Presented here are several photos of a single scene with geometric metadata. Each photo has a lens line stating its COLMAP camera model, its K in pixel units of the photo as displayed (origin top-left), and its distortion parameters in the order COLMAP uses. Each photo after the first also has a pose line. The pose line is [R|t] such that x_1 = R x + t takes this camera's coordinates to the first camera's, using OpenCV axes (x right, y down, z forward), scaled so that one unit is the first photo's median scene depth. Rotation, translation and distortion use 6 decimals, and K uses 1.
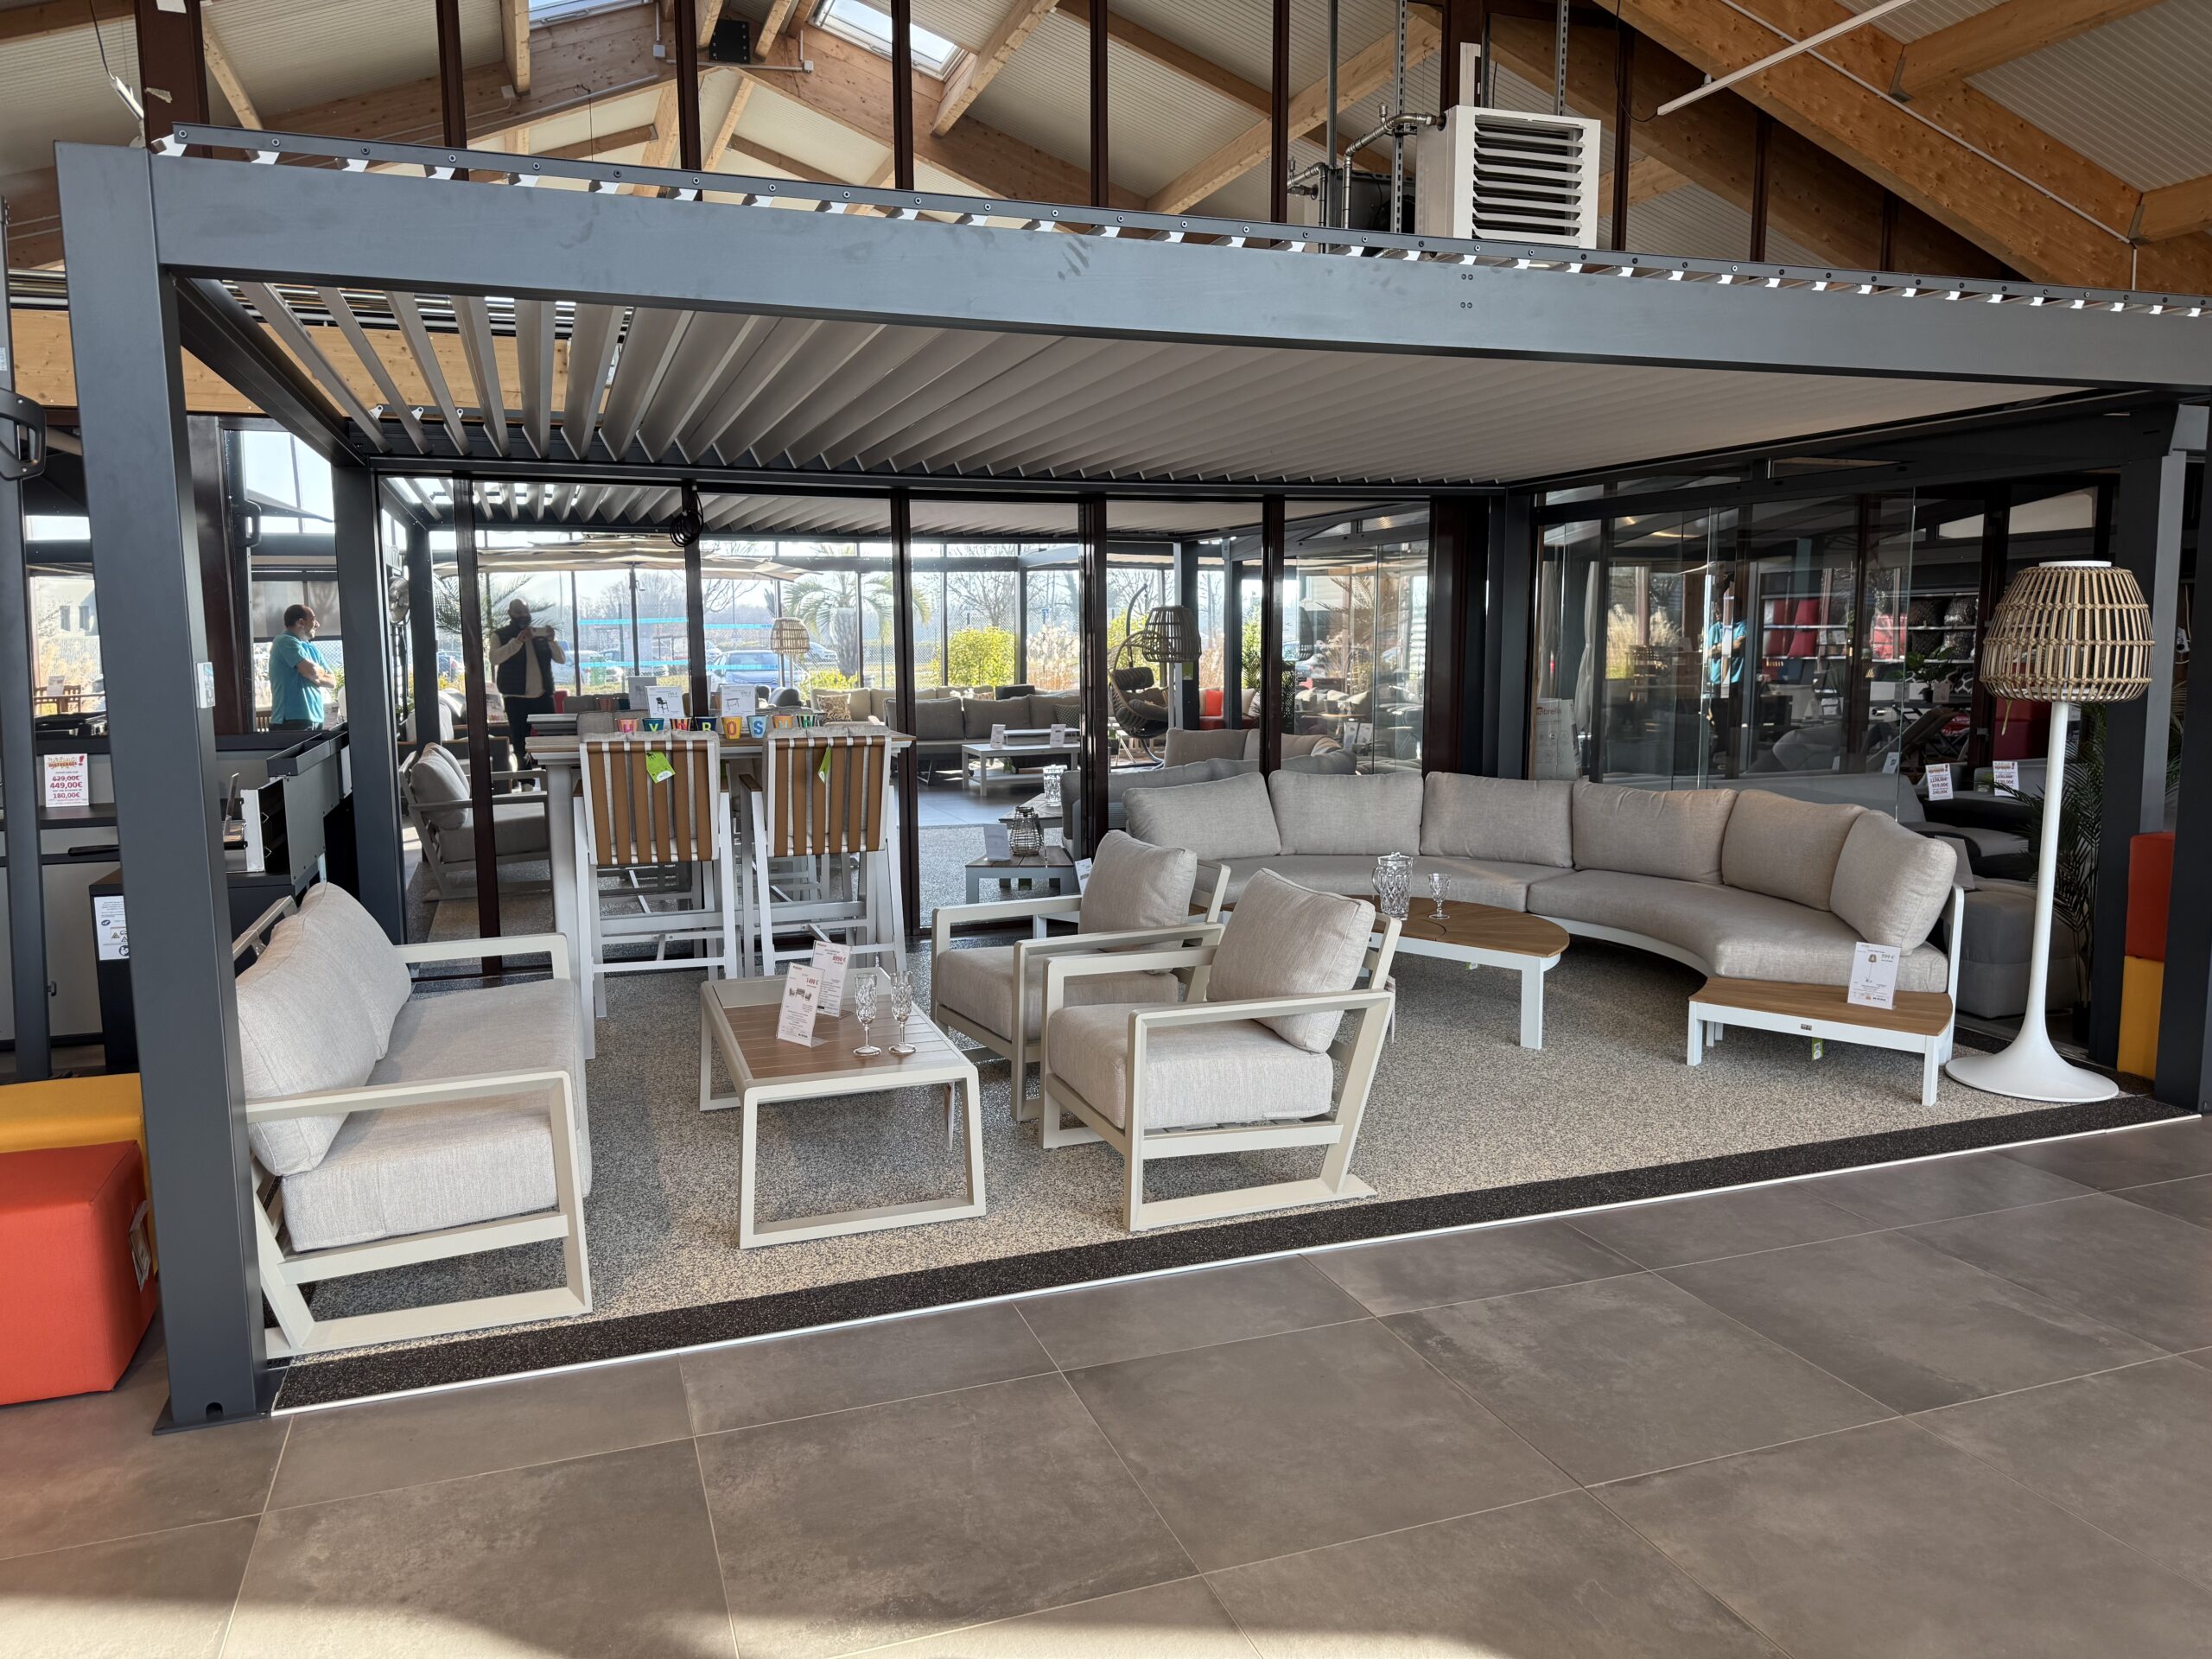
lens RADIAL K [[1560.1, 0, 1102.6], [0, 1560.1, 829.9], [0, 0, 1]] dist [0.025651, -0.019295]
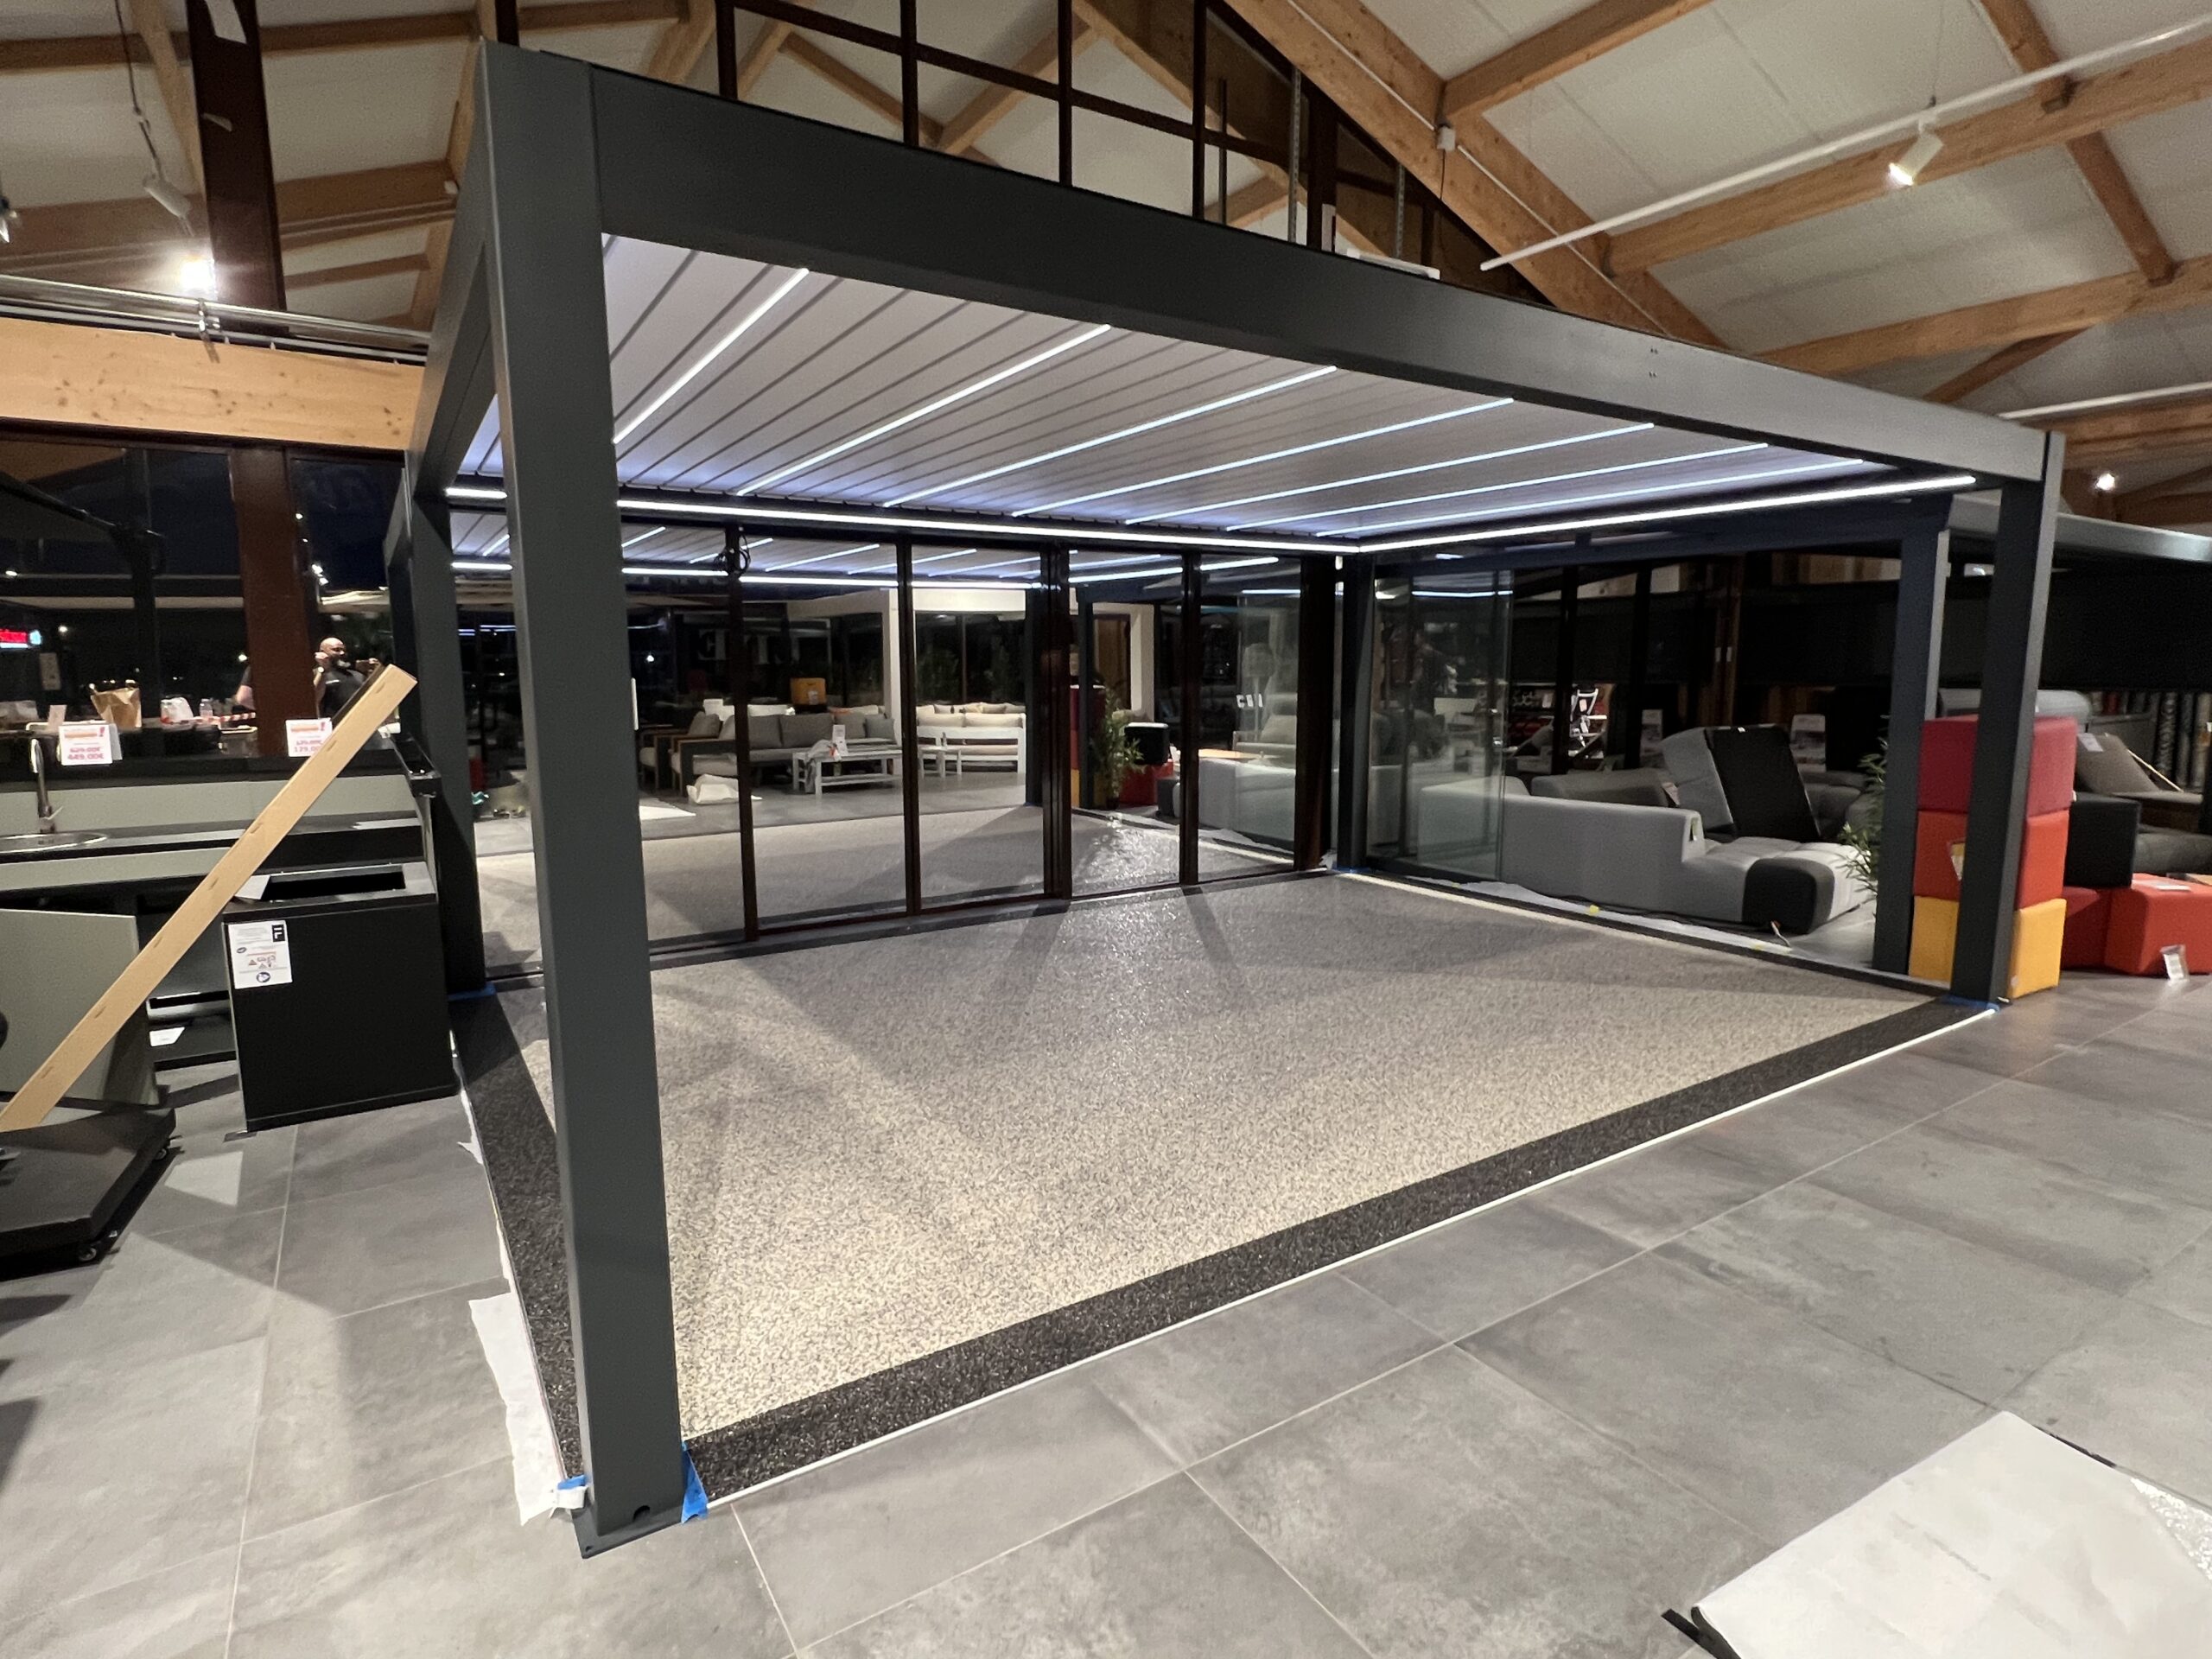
lens RADIAL K [[1149.7, 0, 1107.4], [0, 1149.7, 824.4], [0, 0, 1]] dist [-0.002660, 0.001525]
pose [[0.973201, -0.027657, 0.228288, -0.381742], [0.024870, 0.999577, 0.015079, -0.023358], [-0.228609, -0.008998, 0.973477, 0.262587]]
